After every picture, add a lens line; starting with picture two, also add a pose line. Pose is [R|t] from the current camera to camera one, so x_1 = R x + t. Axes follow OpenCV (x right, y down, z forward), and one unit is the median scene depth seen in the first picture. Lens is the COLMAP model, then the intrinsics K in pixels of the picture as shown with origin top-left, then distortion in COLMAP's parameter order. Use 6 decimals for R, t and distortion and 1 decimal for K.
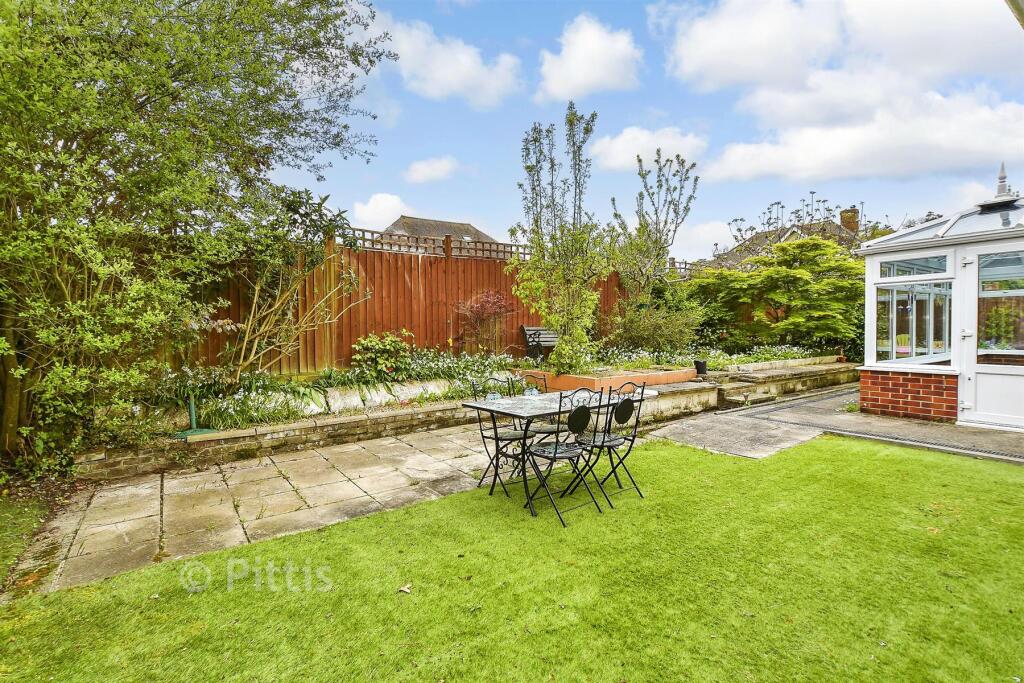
lens RADIAL K [[454.2, 0, 505.8], [0, 454.2, 339.1], [0, 0, 1]] dist [-0.000014, -0.000032]
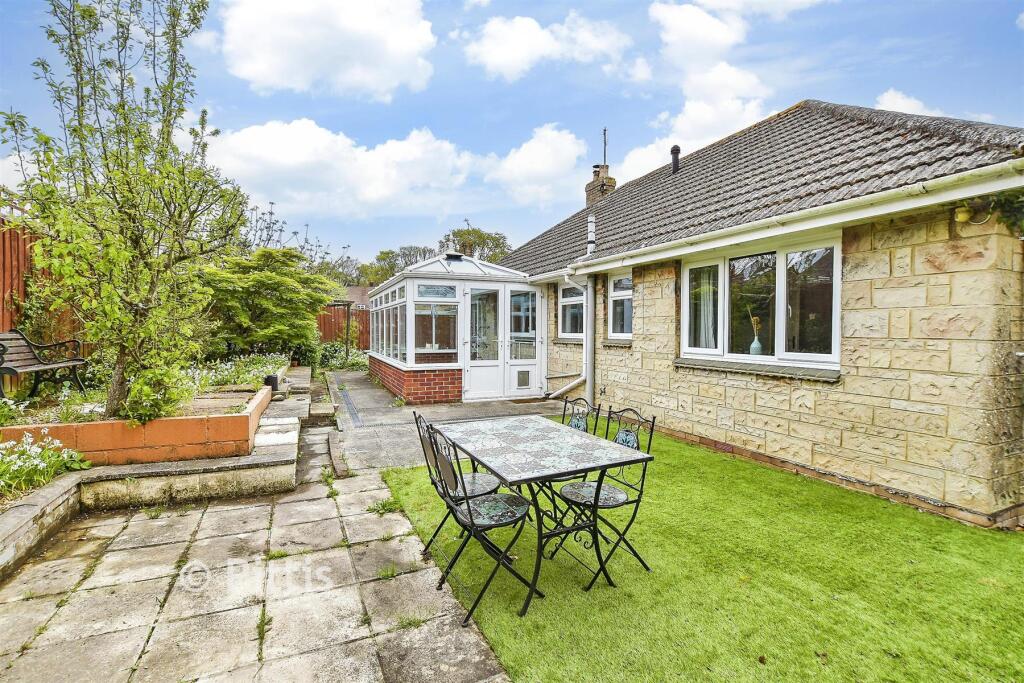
lens RADIAL K [[454.2, 0, 505.8], [0, 454.2, 339.1], [0, 0, 1]] dist [-0.000014, -0.000032]
pose [[0.232695, -0.016264, 0.972414, -0.389343], [0.023243, 0.999668, 0.011158, -0.028447], [-0.972272, 0.020005, 0.232996, 0.521354]]
